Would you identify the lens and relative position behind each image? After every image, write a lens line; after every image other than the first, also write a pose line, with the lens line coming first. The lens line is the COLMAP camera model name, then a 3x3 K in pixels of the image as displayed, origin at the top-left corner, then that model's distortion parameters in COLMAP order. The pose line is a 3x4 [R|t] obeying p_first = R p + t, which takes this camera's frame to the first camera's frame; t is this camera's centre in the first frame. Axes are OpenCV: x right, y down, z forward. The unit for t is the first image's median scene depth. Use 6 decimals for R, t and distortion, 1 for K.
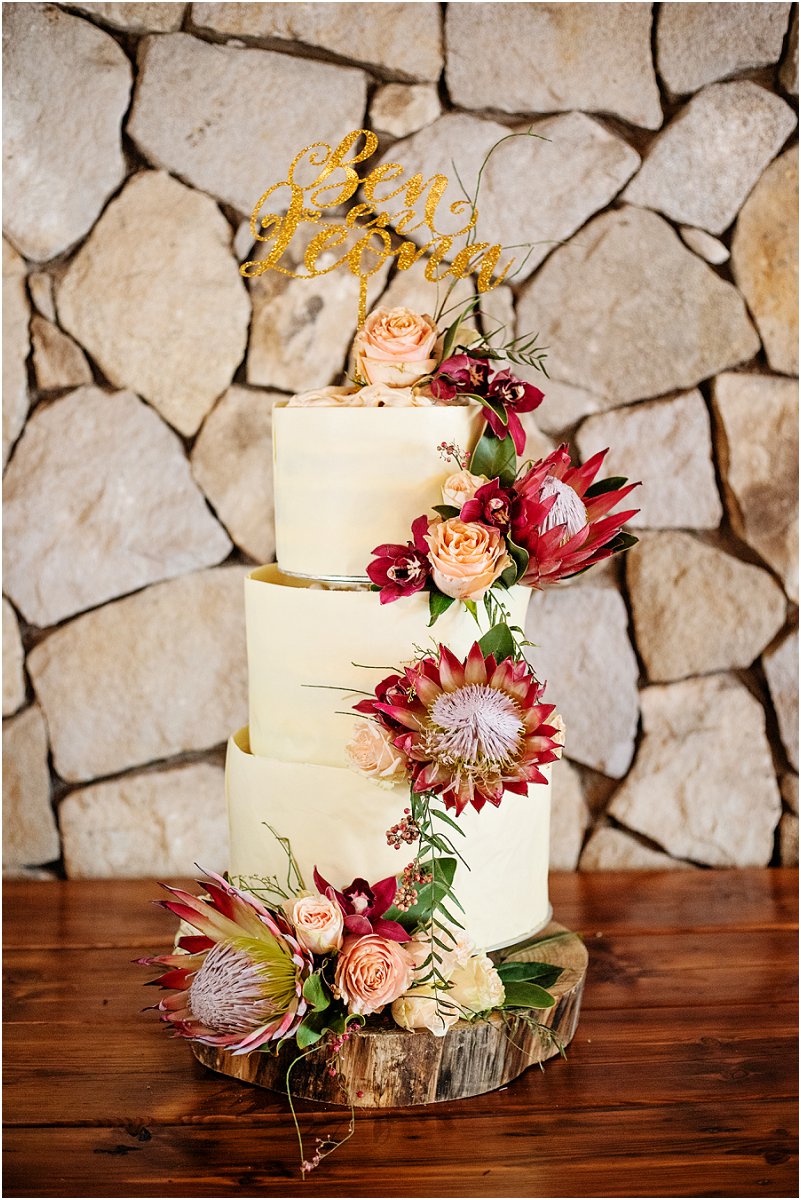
lens RADIAL K [[1986.3, 0, 407.1], [0, 1986.3, 602.6], [0, 0, 1]] dist [-0.106602, 0.000000]
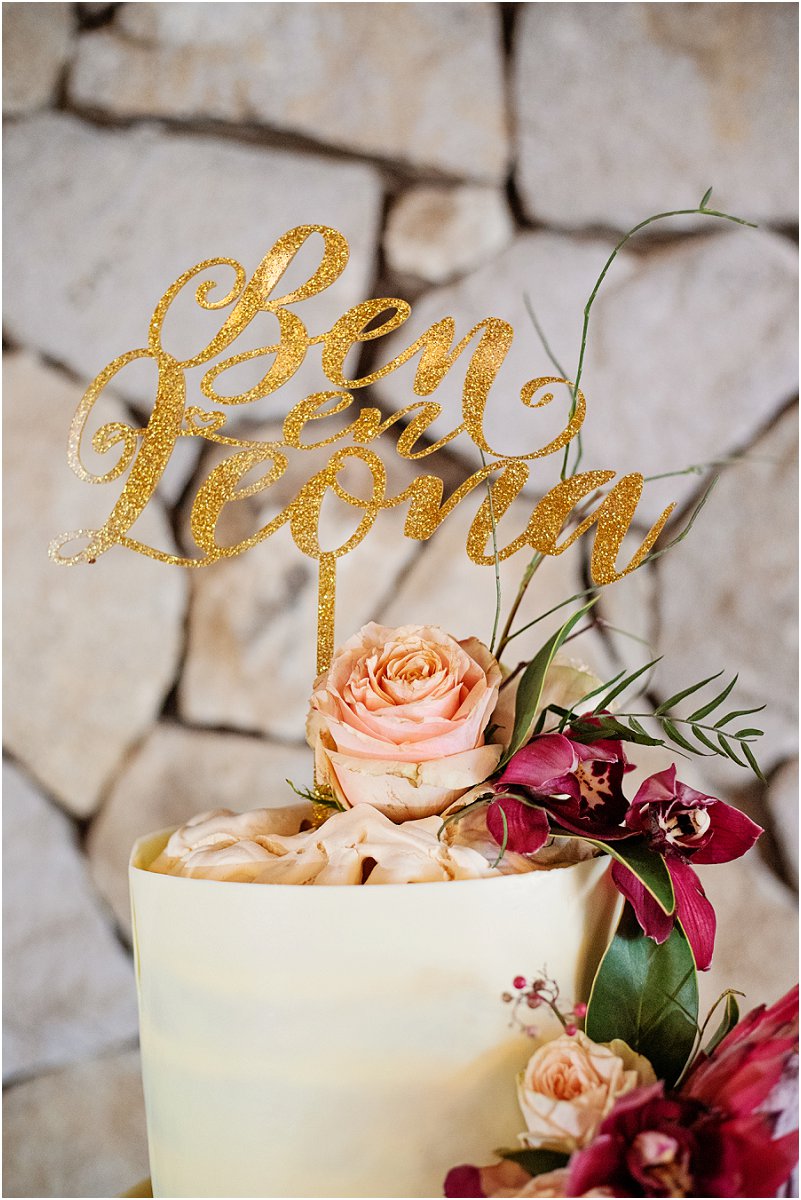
lens RADIAL K [[1986.3, 0, 395.3], [0, 1986.3, 595.0], [0, 0, 1]] dist [-0.106602, 0.000000]
pose [[0.997841, -0.030143, -0.058347, 0.019123], [0.023851, 0.994115, -0.105668, -0.115028], [0.061189, 0.104048, 0.992688, 0.595187]]
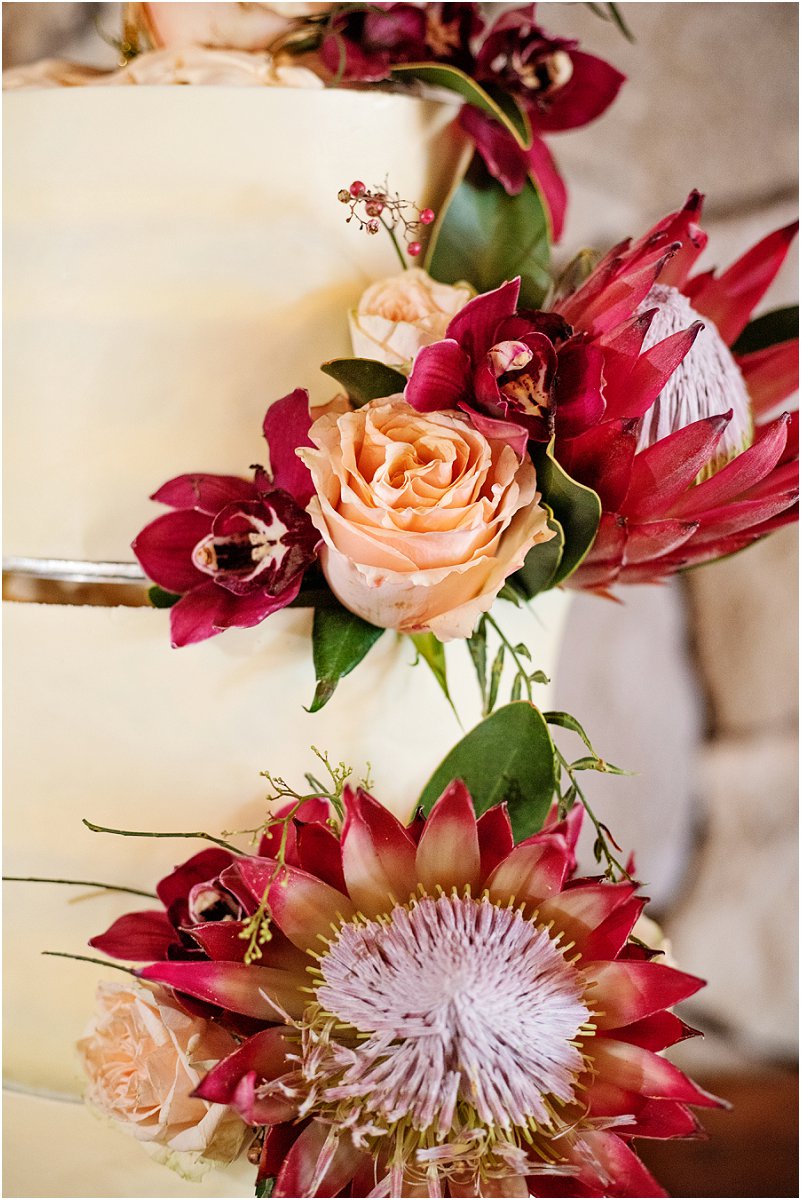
lens RADIAL K [[1986.3, 0, 408.9], [0, 1986.3, 597.2], [0, 0, 1]] dist [-0.106602, 0.000000]
pose [[0.998210, 0.005318, 0.059567, 0.007251], [-0.007024, 0.999570, 0.028467, -0.017794], [-0.059390, -0.028835, 0.997818, 0.649408]]
